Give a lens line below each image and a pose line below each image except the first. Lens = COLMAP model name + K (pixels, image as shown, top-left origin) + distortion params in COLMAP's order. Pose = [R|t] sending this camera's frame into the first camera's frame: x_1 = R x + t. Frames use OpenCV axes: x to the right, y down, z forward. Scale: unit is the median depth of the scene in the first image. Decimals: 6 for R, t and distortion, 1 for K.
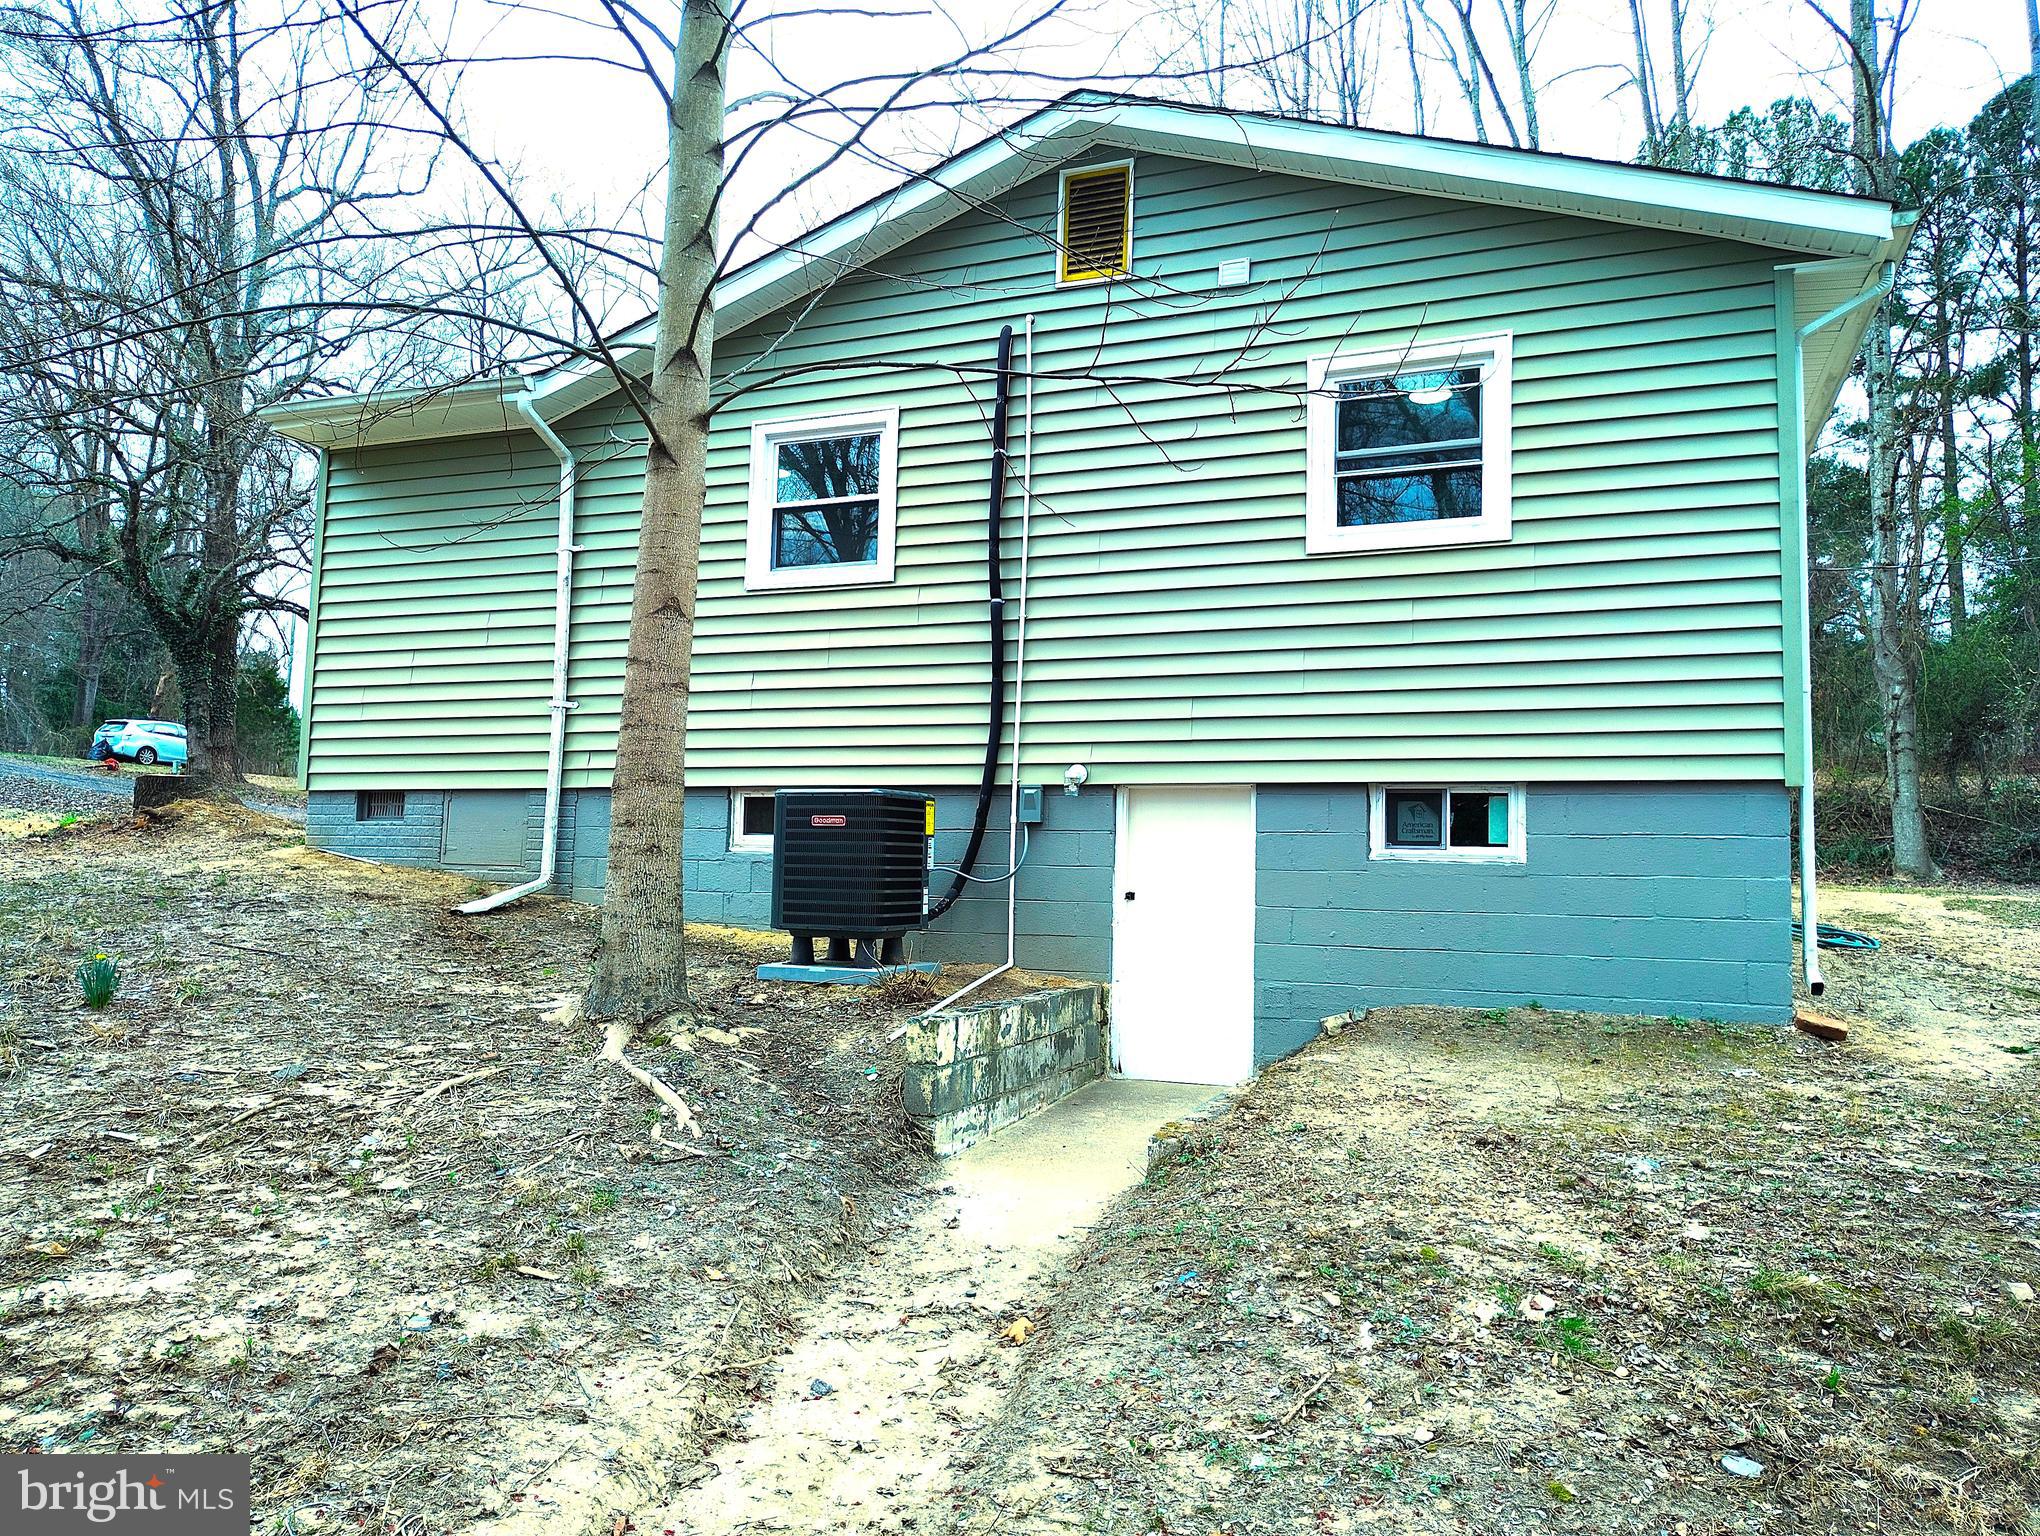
lens RADIAL K [[1407.0, 0, 1012.4], [0, 1407.0, 772.4], [0, 0, 1]] dist [0.056630, -0.071086]
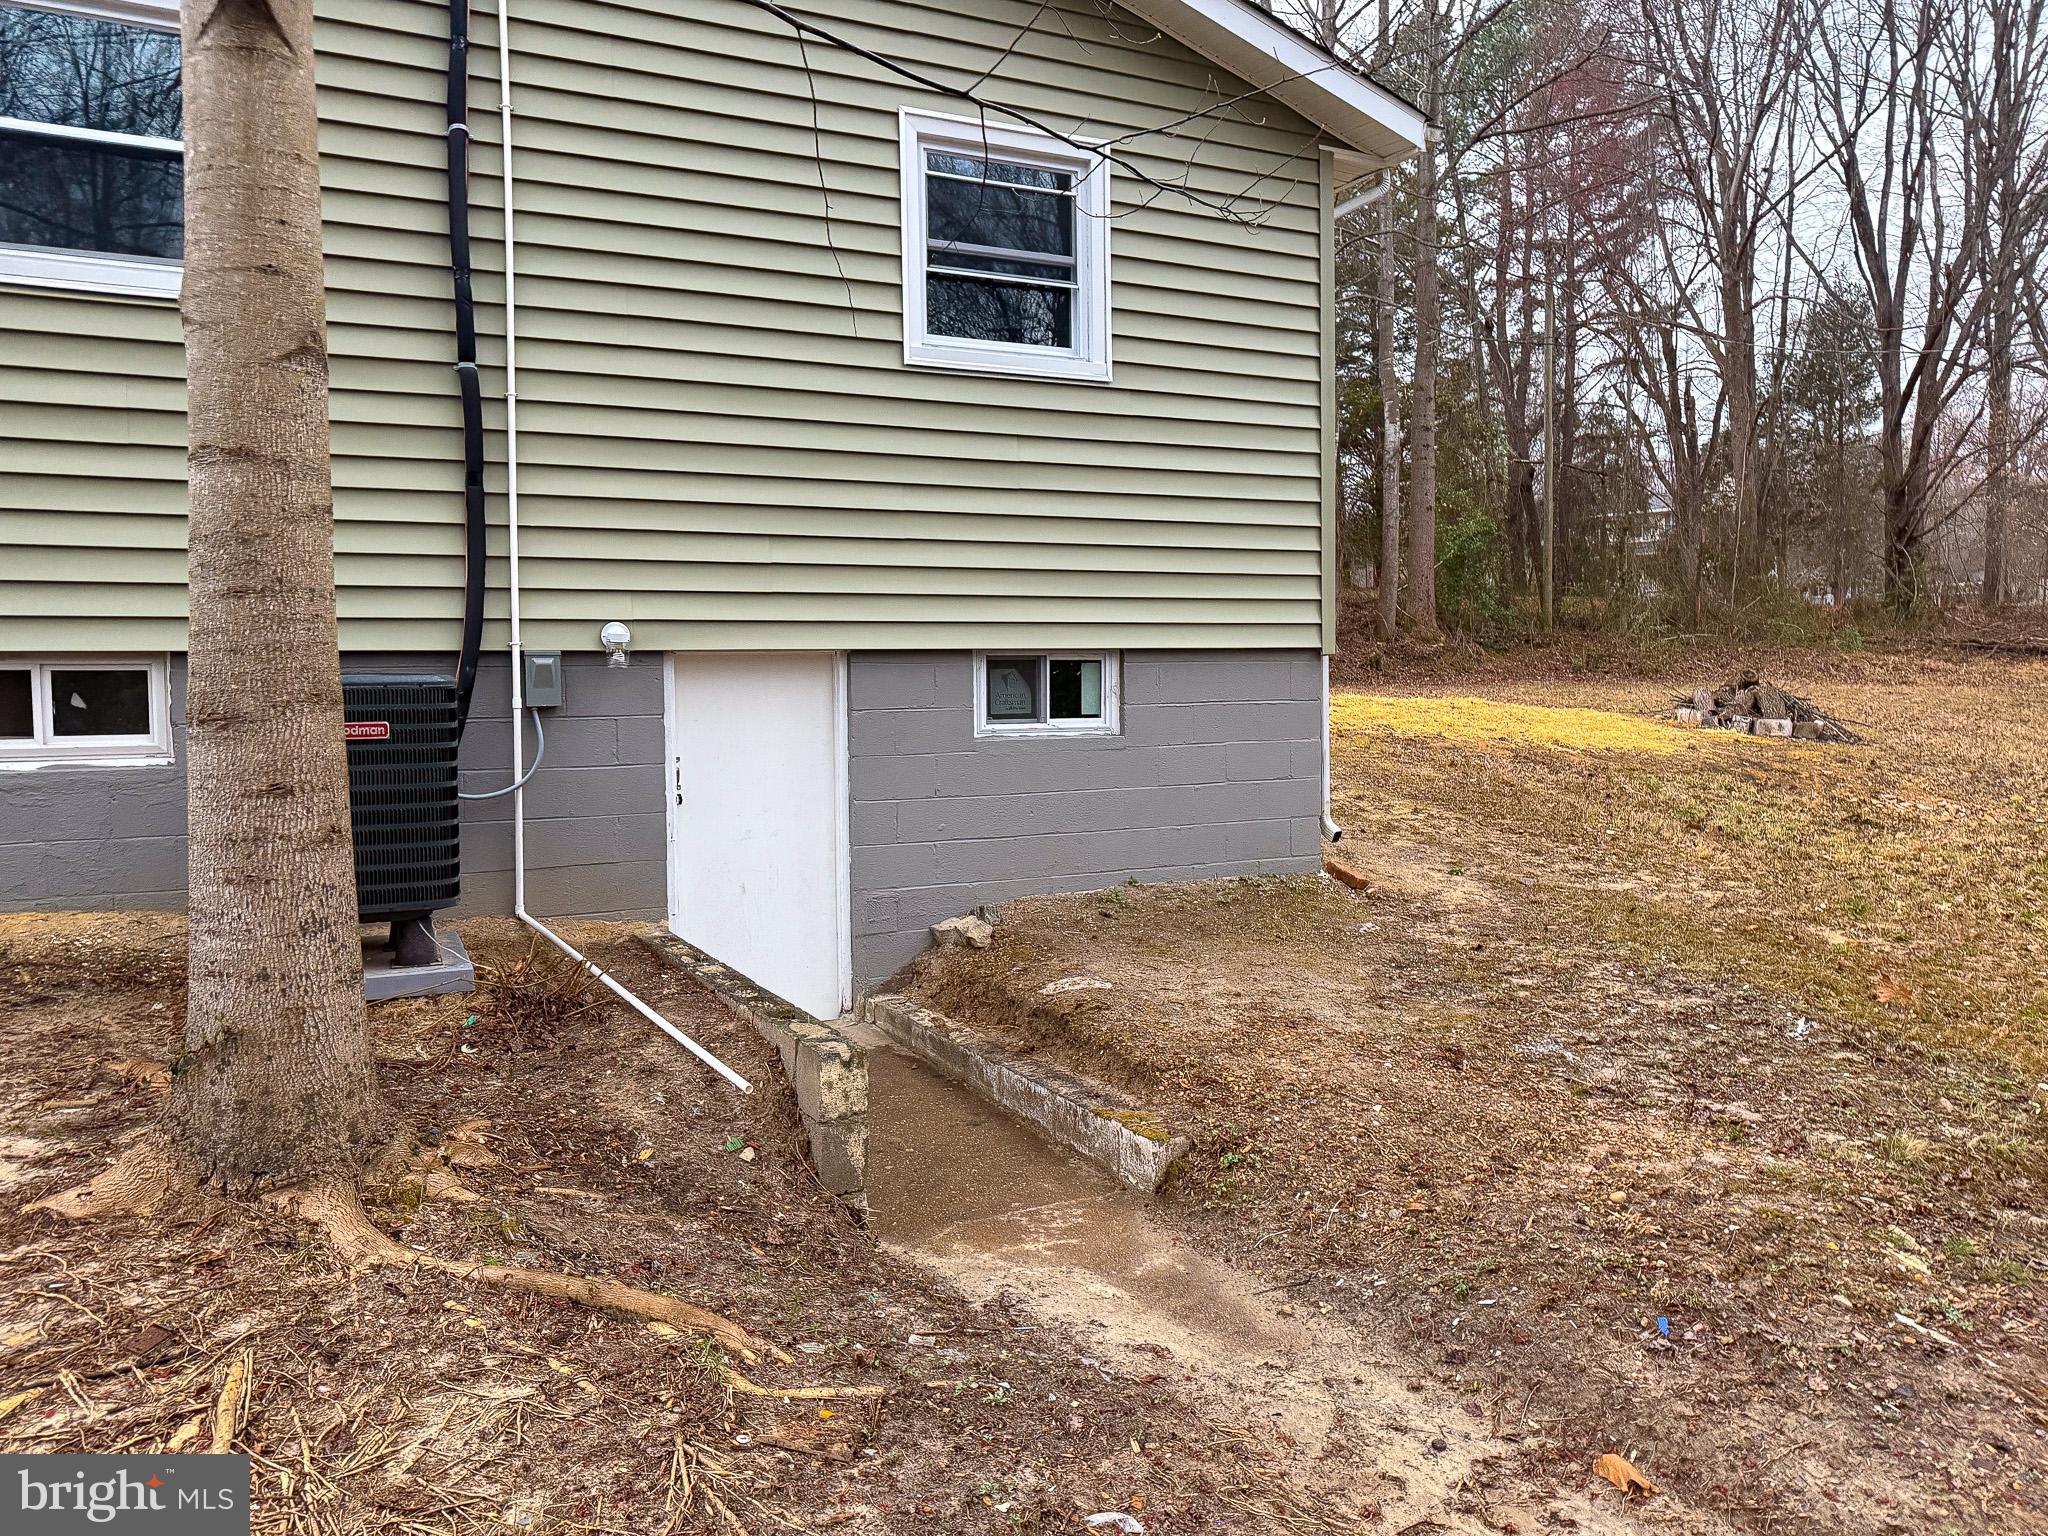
lens RADIAL K [[1459.3, 0, 1019.7], [0, 1459.3, 753.7], [0, 0, 1]] dist [0.000740, -0.004945]
pose [[0.677572, -0.065834, 0.732504, -0.380729], [-0.029957, 0.992688, 0.116928, -0.033761], [-0.734846, -0.101171, 0.670645, 0.379986]]
